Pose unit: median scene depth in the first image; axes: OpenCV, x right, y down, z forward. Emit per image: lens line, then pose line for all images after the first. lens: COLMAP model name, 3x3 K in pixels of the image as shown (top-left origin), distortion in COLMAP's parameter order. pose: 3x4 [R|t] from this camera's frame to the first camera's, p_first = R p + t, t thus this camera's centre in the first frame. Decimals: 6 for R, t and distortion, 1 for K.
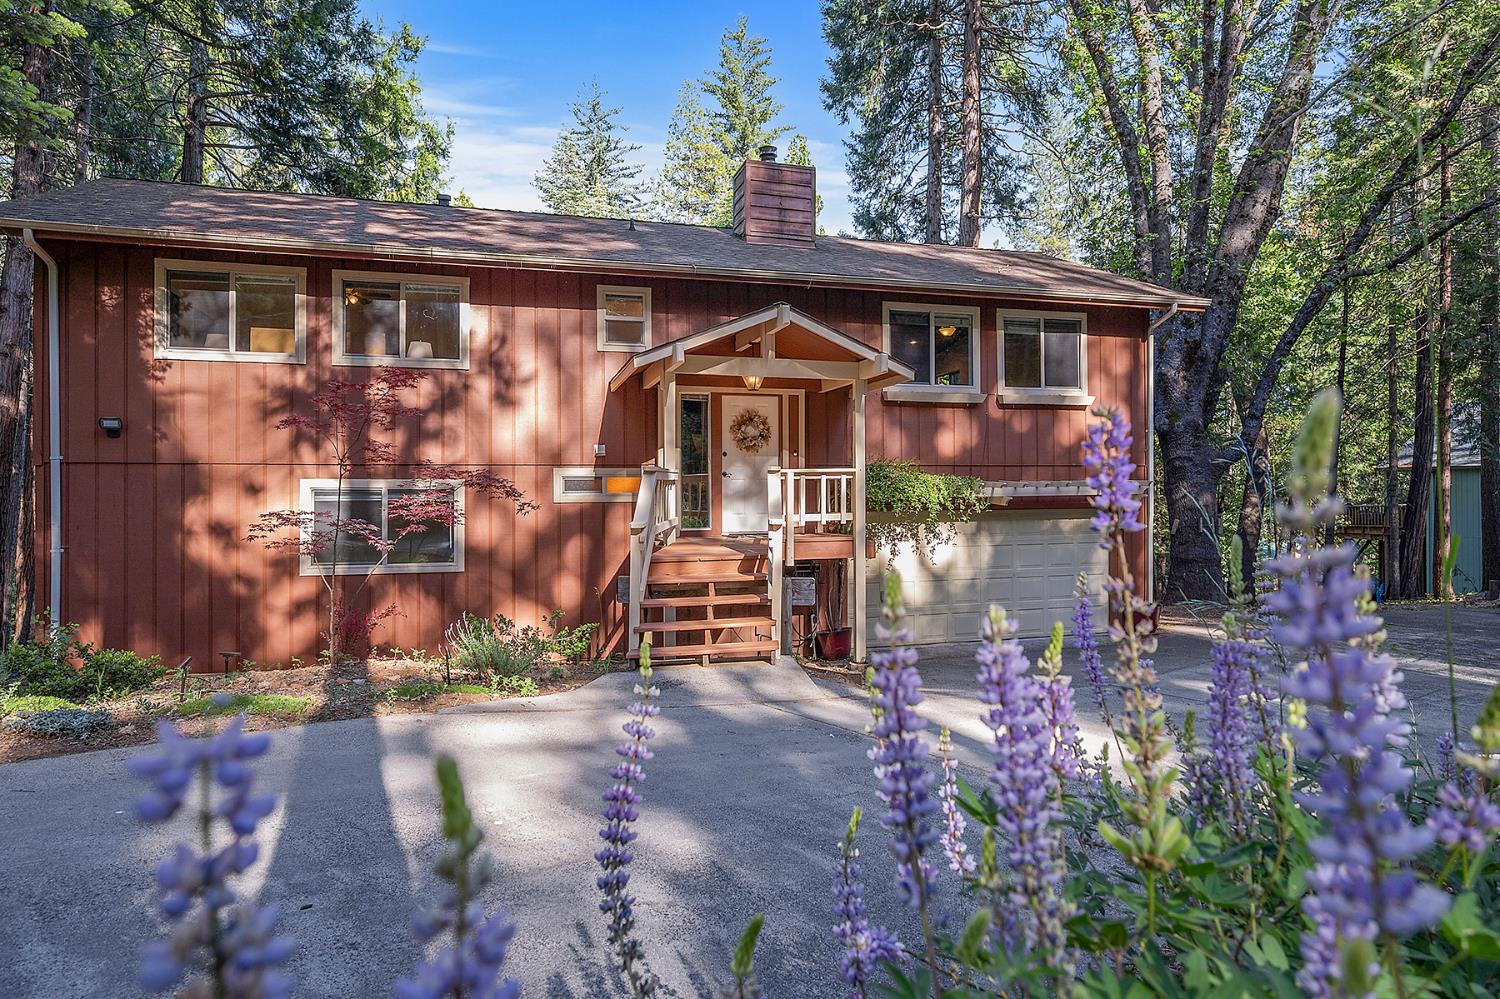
lens RADIAL K [[952.4, 0, 750.0], [0, 952.4, 499.5], [0, 0, 1]] dist [0.000817, -0.000943]
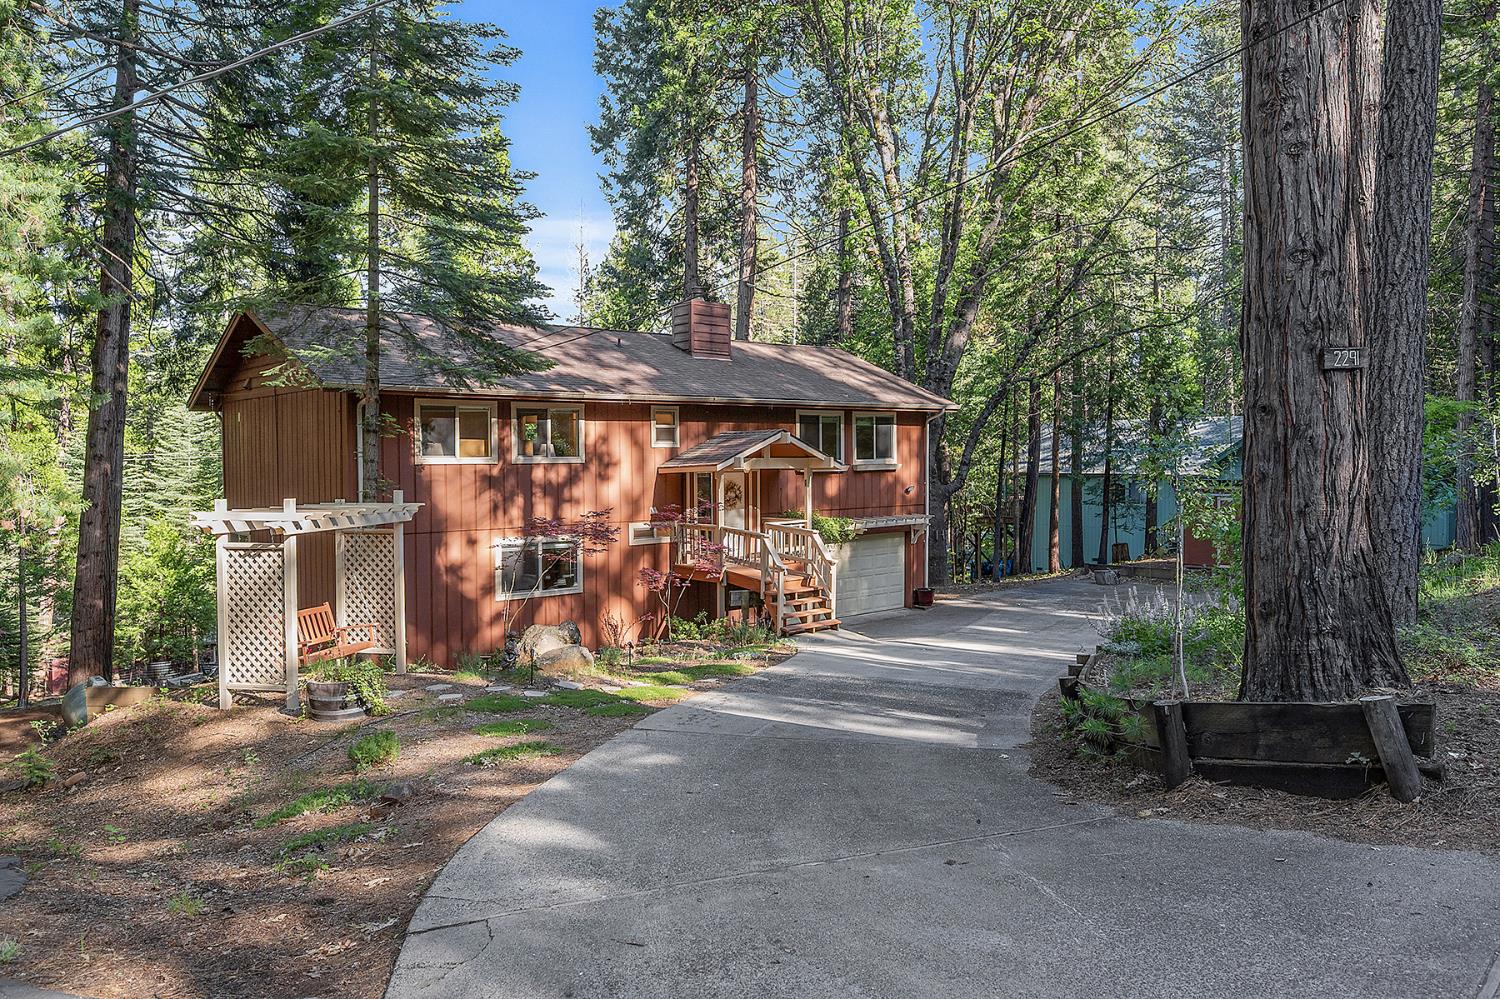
lens RADIAL K [[1030.3, 0, 750.0], [0, 1030.3, 499.5], [0, 0, 1]] dist [-0.005292, -0.001031]
pose [[0.931481, -0.010149, 0.363649, -0.608291], [-0.000539, 0.999571, 0.029275, -0.111867], [-0.363790, -0.027465, 0.931076, -0.650557]]
